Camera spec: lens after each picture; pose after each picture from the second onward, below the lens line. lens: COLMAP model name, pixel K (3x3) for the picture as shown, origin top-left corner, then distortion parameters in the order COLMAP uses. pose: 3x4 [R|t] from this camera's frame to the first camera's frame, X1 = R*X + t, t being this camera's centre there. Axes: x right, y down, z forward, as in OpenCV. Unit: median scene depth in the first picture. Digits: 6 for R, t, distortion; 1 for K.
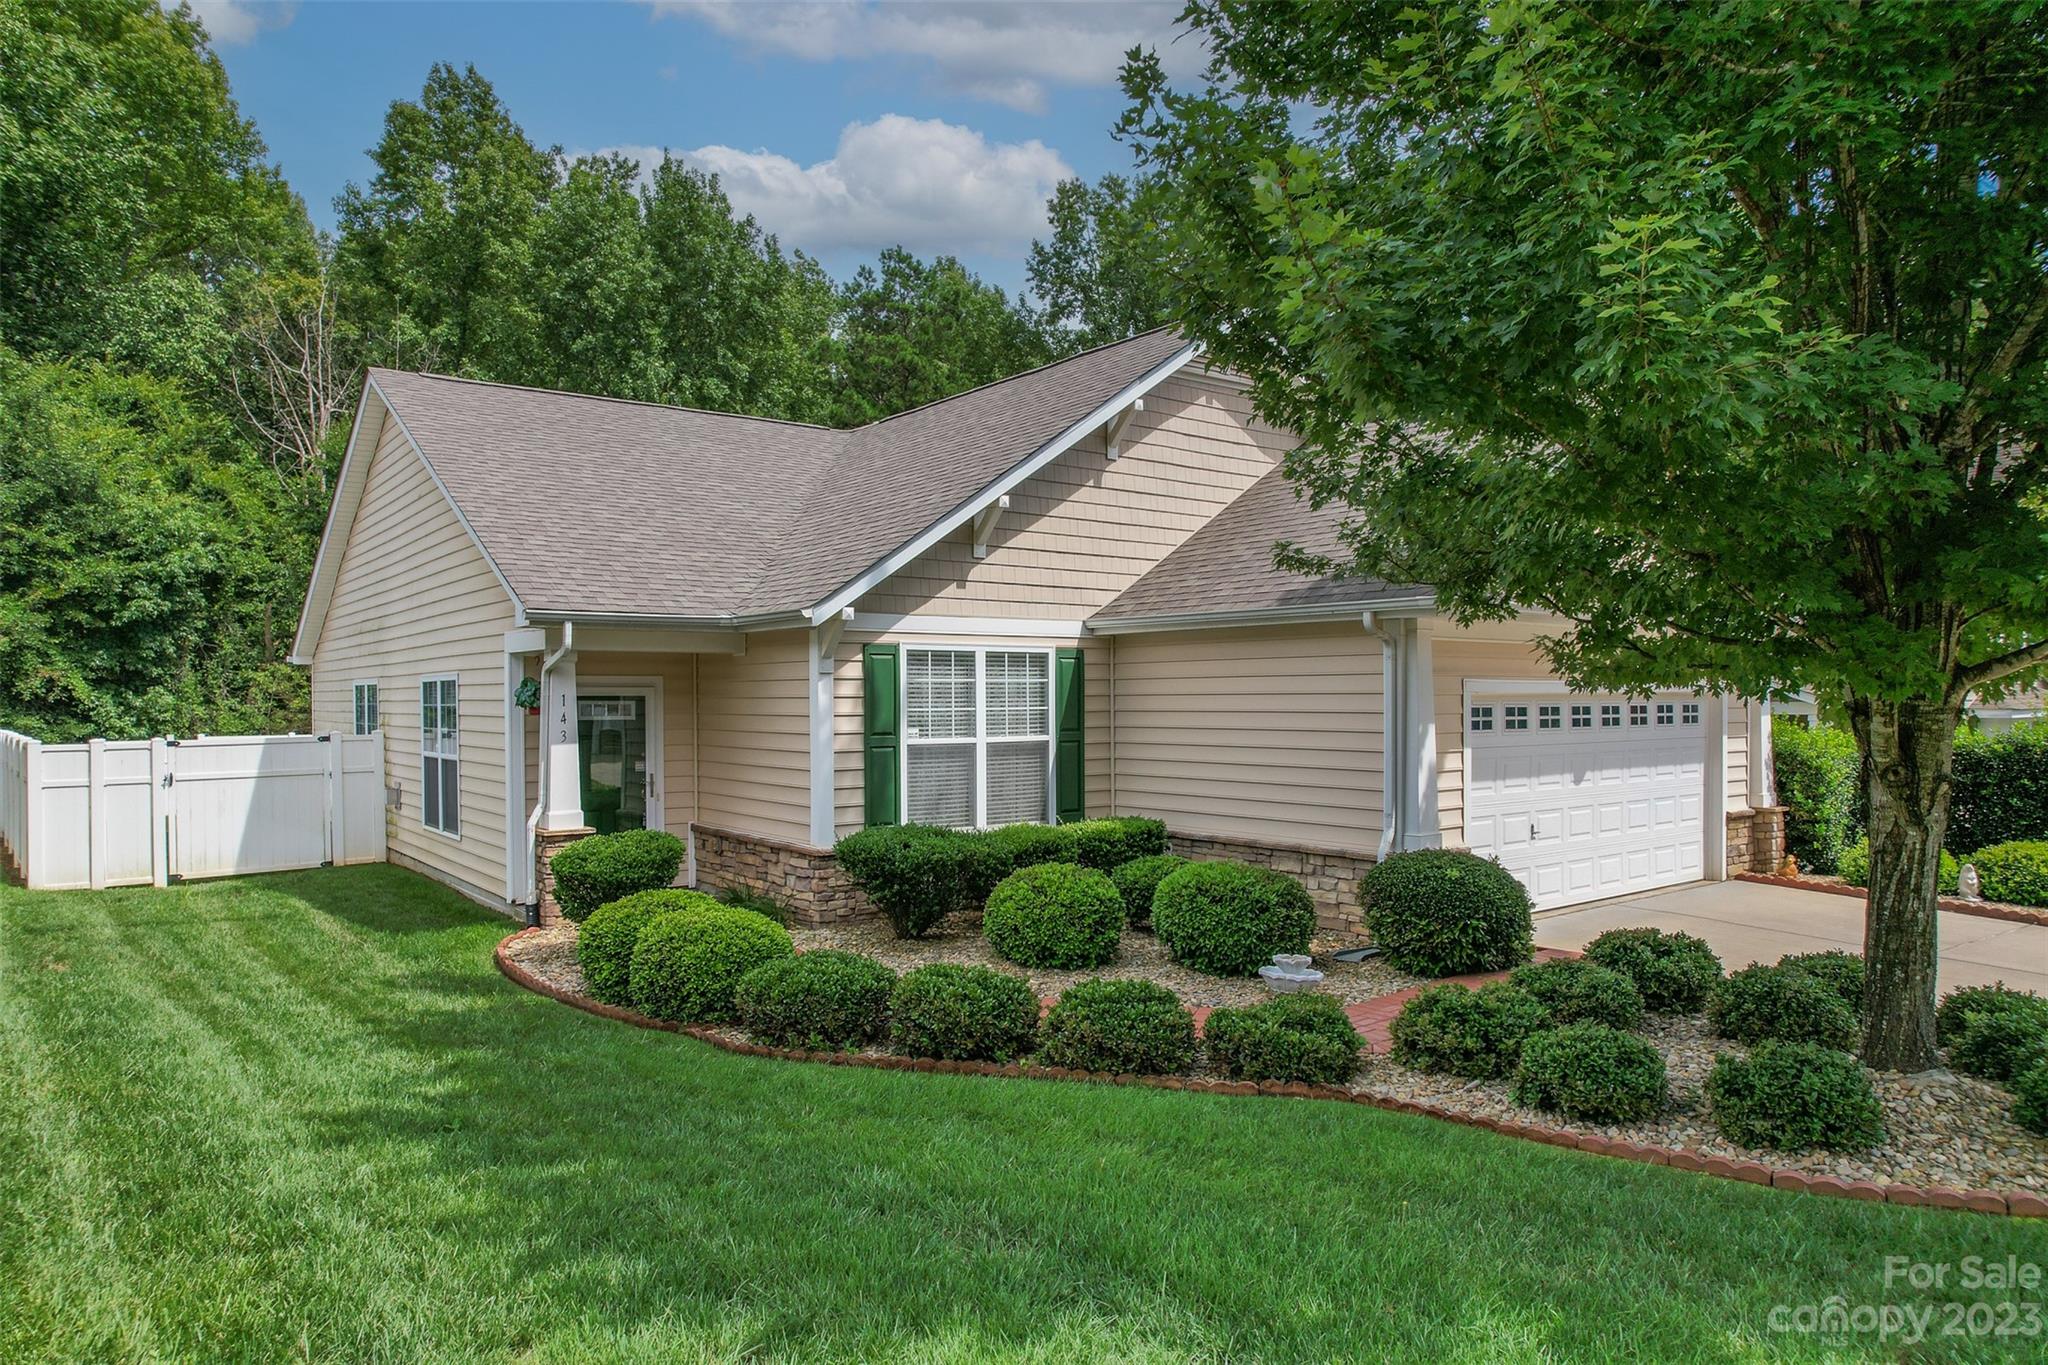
lens RADIAL K [[1284.9, 0, 1024.0], [0, 1284.9, 682.5], [0, 0, 1]] dist [-0.065078, 0.058444]
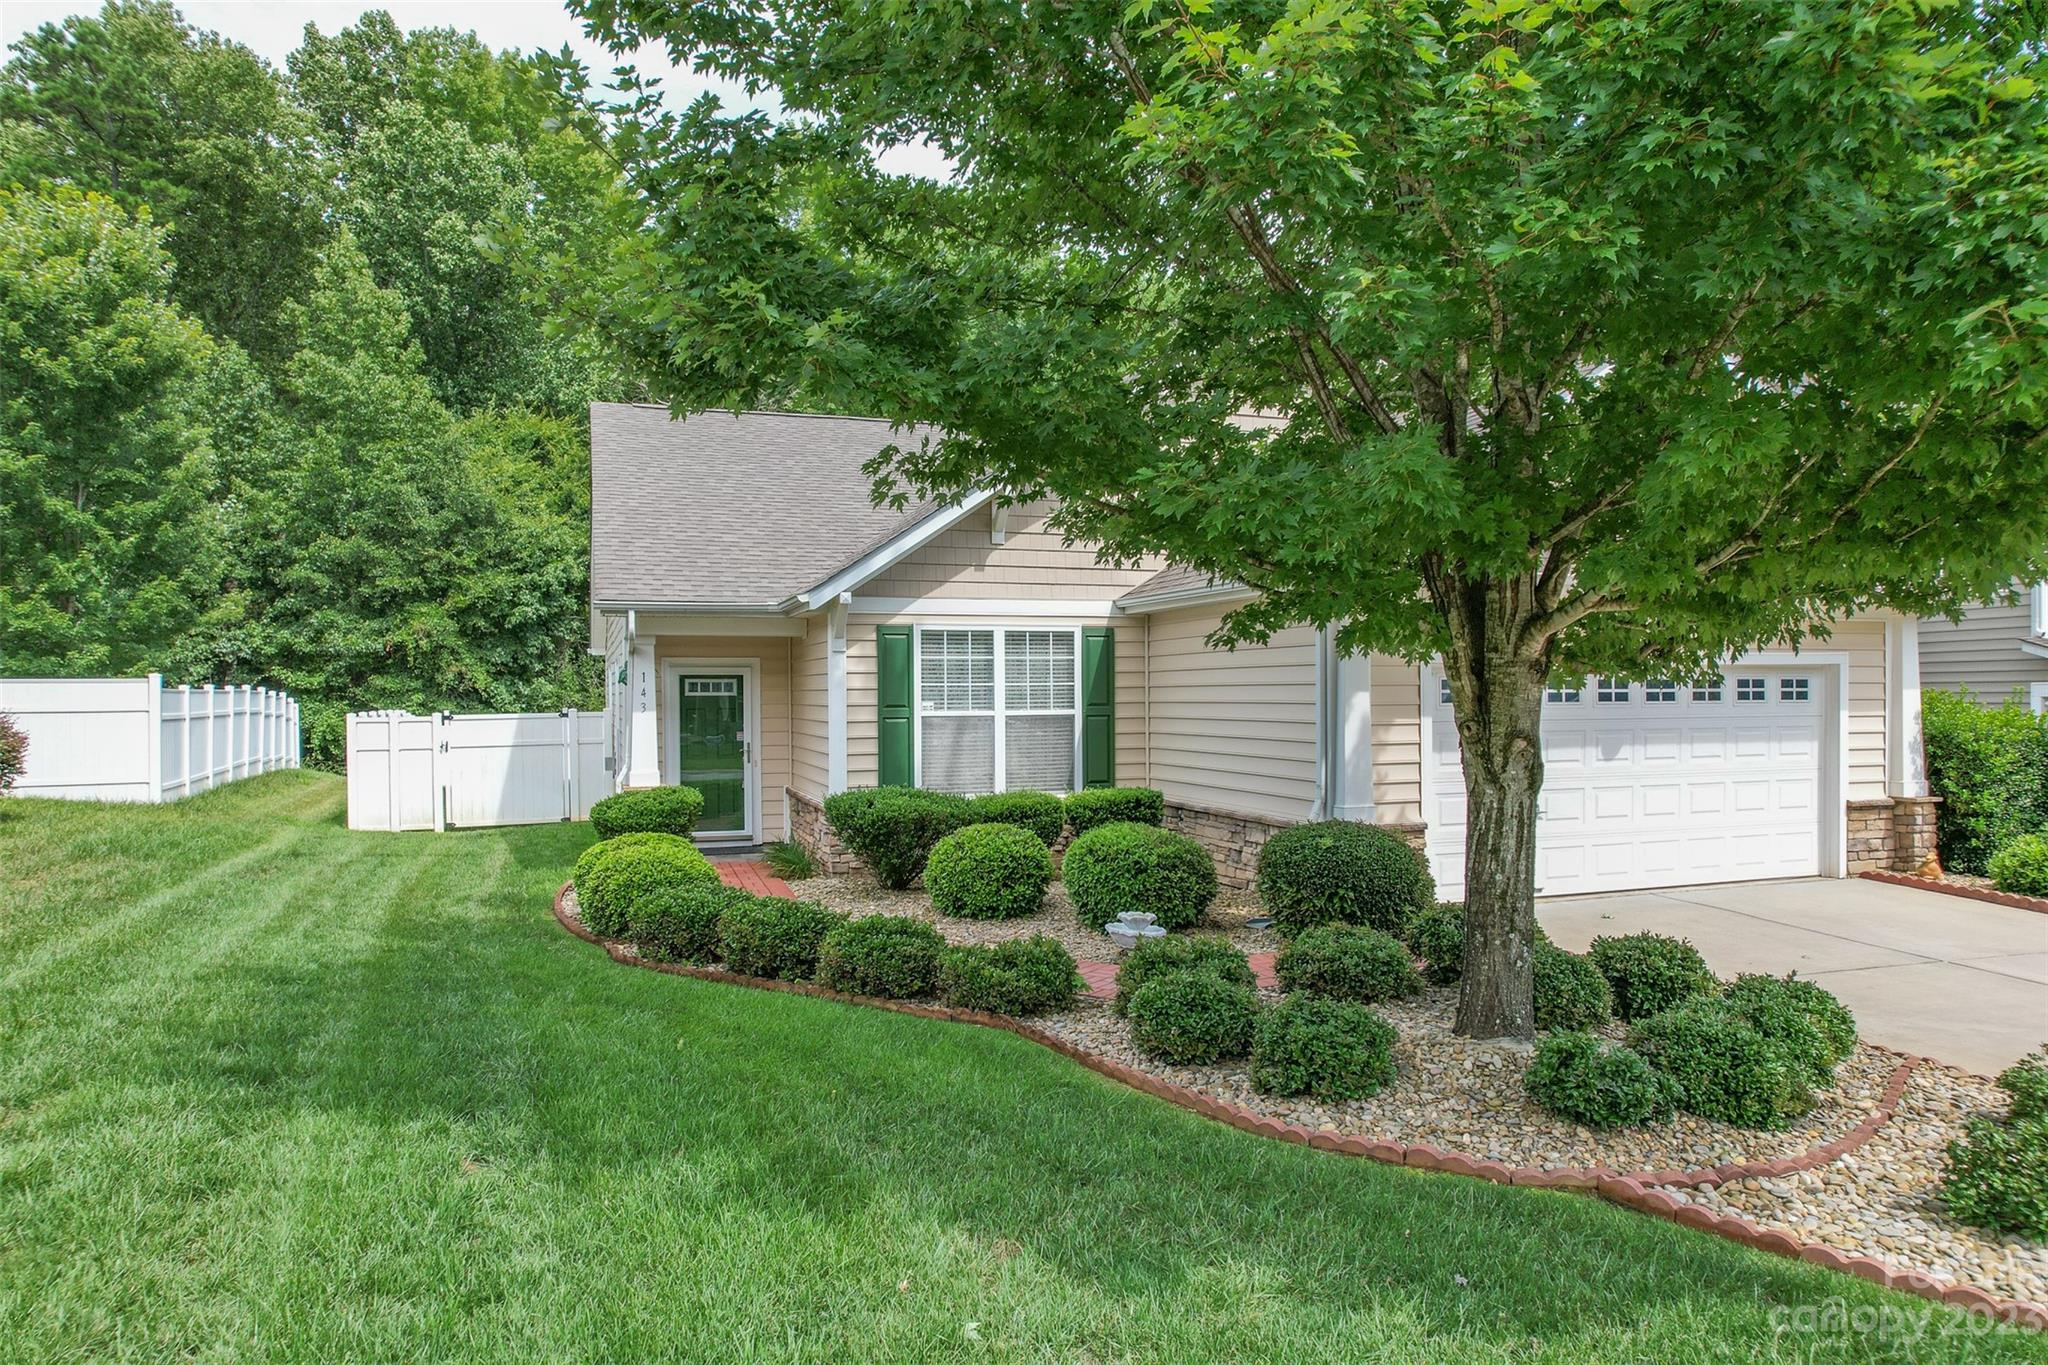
lens RADIAL K [[1278.7, 0, 1033.0], [0, 1278.7, 706.0], [0, 0, 1]] dist [-0.034828, 0.000600]
pose [[0.950836, 0.001217, -0.309691, 0.325702], [0.006018, 0.999731, 0.022407, 0.014972], [0.309635, -0.023170, 0.950573, -0.010990]]
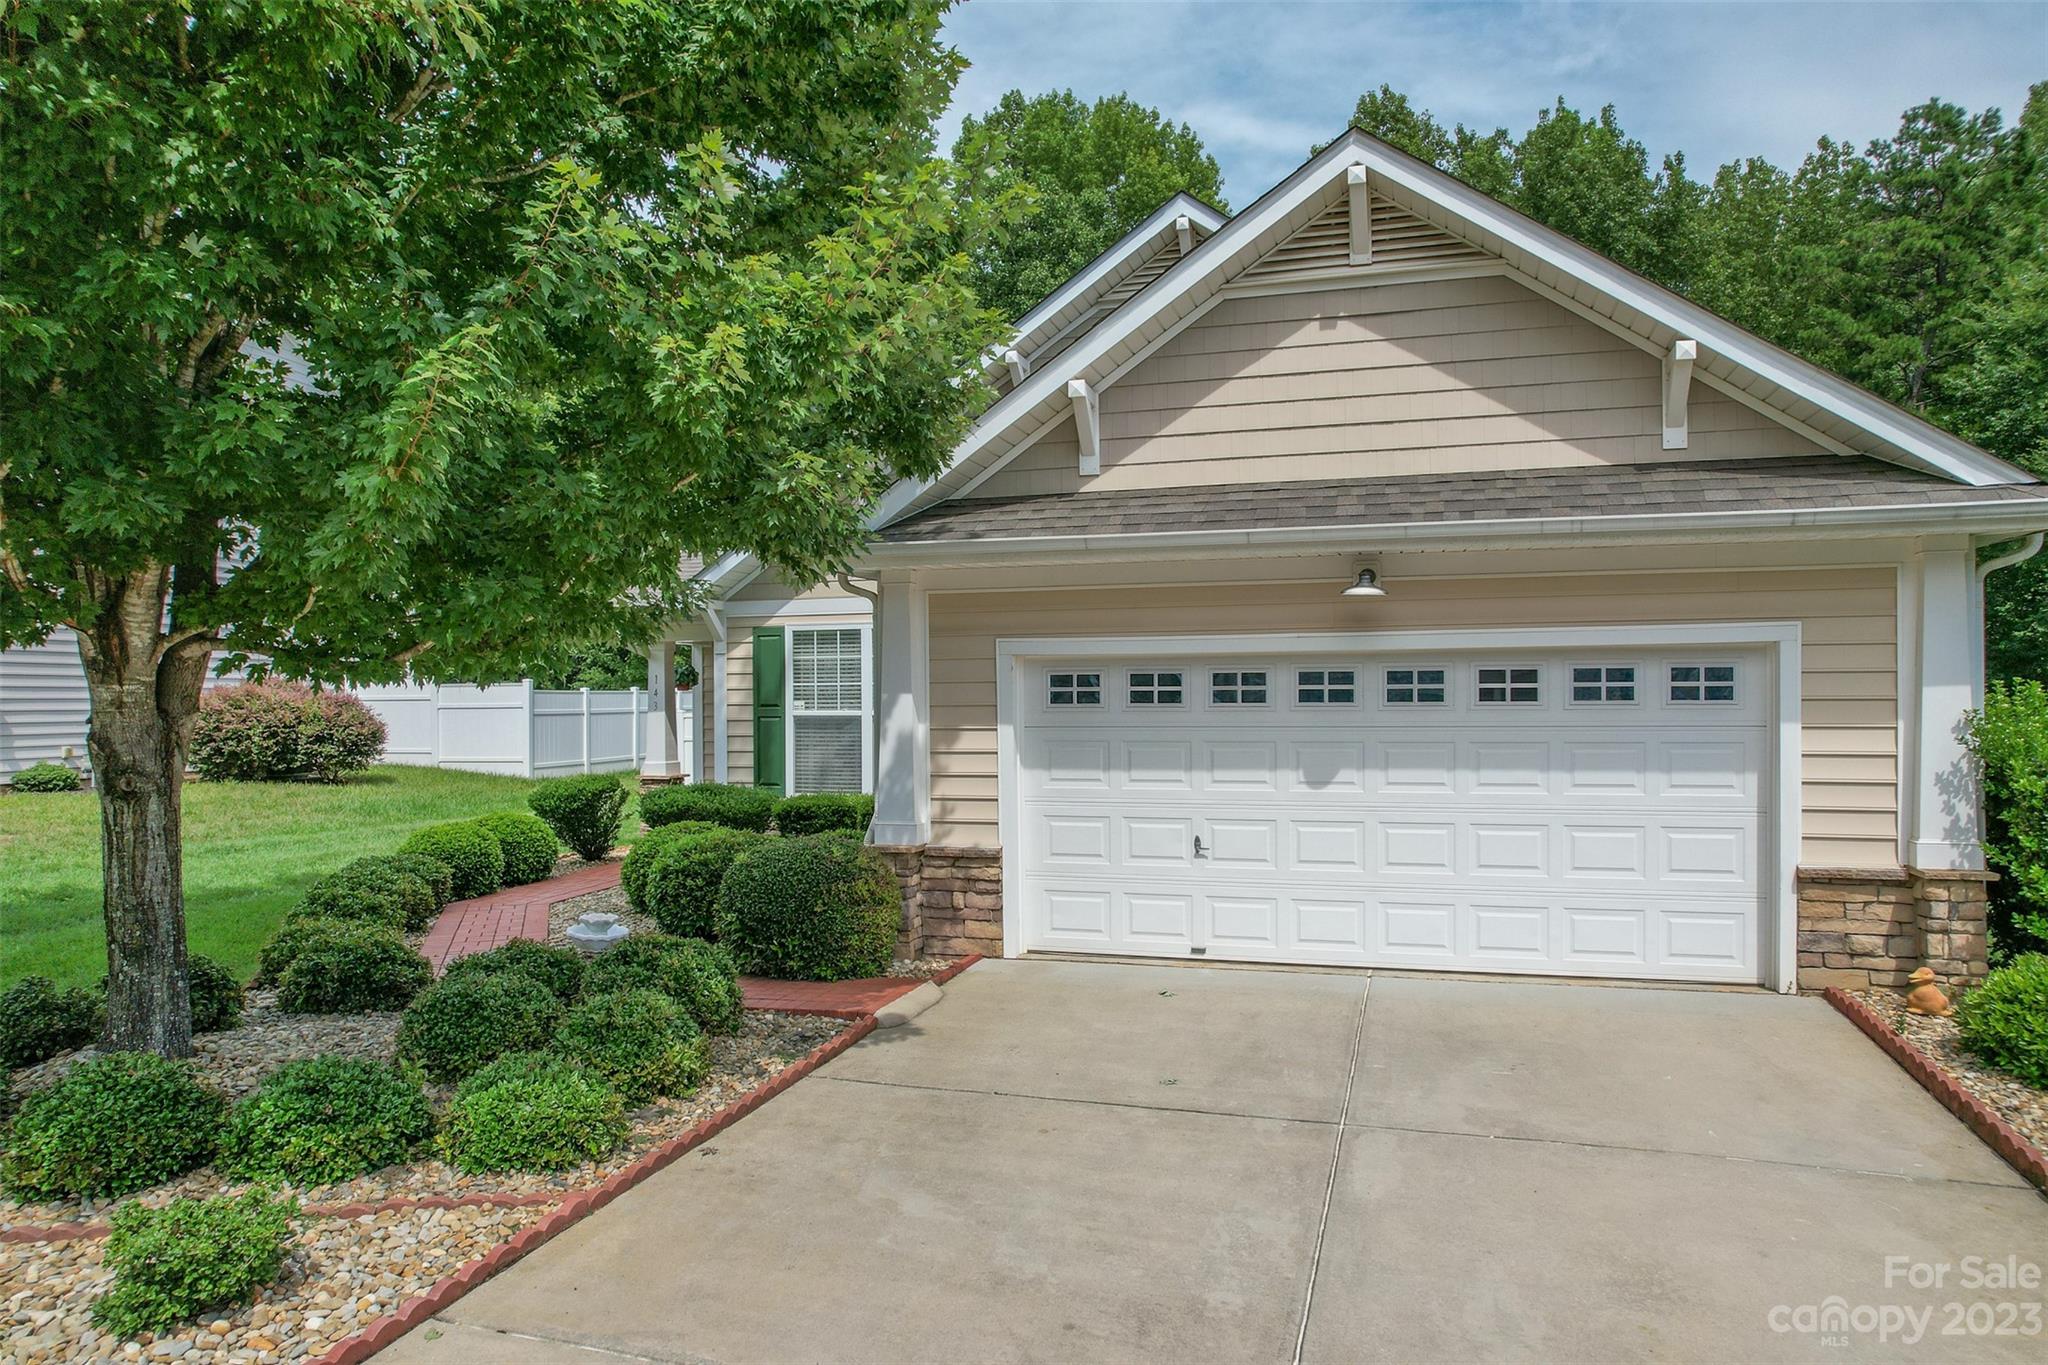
lens RADIAL K [[1278.7, 0, 1033.0], [0, 1278.7, 706.0], [0, 0, 1]] dist [-0.034828, 0.000600]
pose [[0.600415, 0.004360, -0.799676, 0.889649], [0.014789, 0.999754, 0.016555, 0.023650], [0.799552, -0.021766, 0.600203, 0.478793]]
